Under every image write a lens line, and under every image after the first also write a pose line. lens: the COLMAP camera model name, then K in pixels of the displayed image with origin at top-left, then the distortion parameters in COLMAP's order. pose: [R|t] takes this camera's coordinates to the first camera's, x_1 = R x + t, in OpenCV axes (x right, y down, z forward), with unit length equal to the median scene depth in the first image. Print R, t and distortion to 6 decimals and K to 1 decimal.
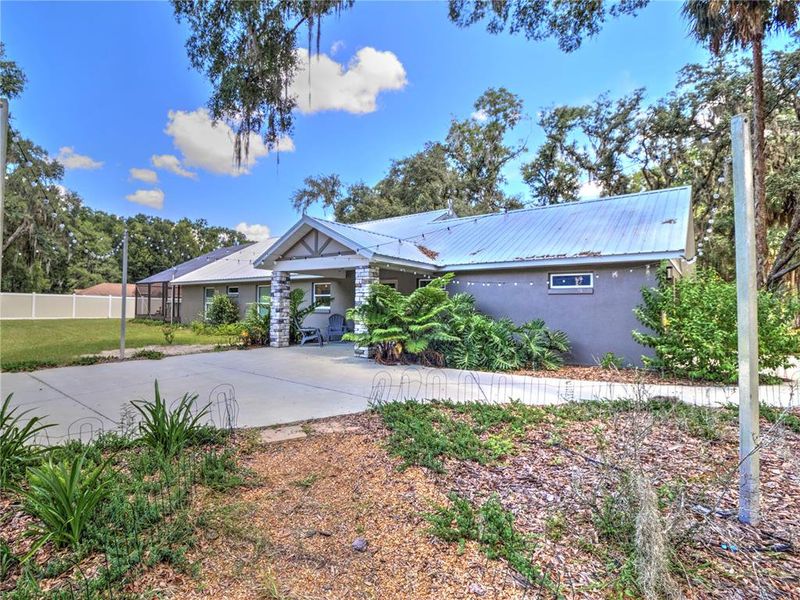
lens RADIAL K [[377.2, 0, 399.4], [0, 377.2, 316.8], [0, 0, 1]] dist [-0.001655, -0.000652]
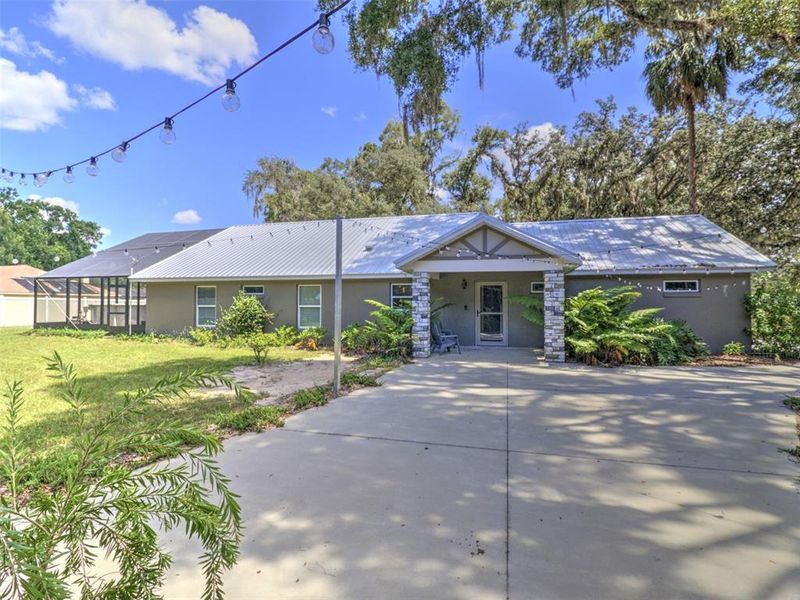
lens RADIAL K [[391.6, 0, 400.0], [0, 391.6, 300.0], [0, 0, 1]] dist [0.032130, 0.000202]
pose [[0.909479, -0.006488, 0.415698, -0.549794], [0.025016, 0.998921, -0.039140, -0.014691], [-0.414996, 0.045996, 0.908660, 0.132041]]
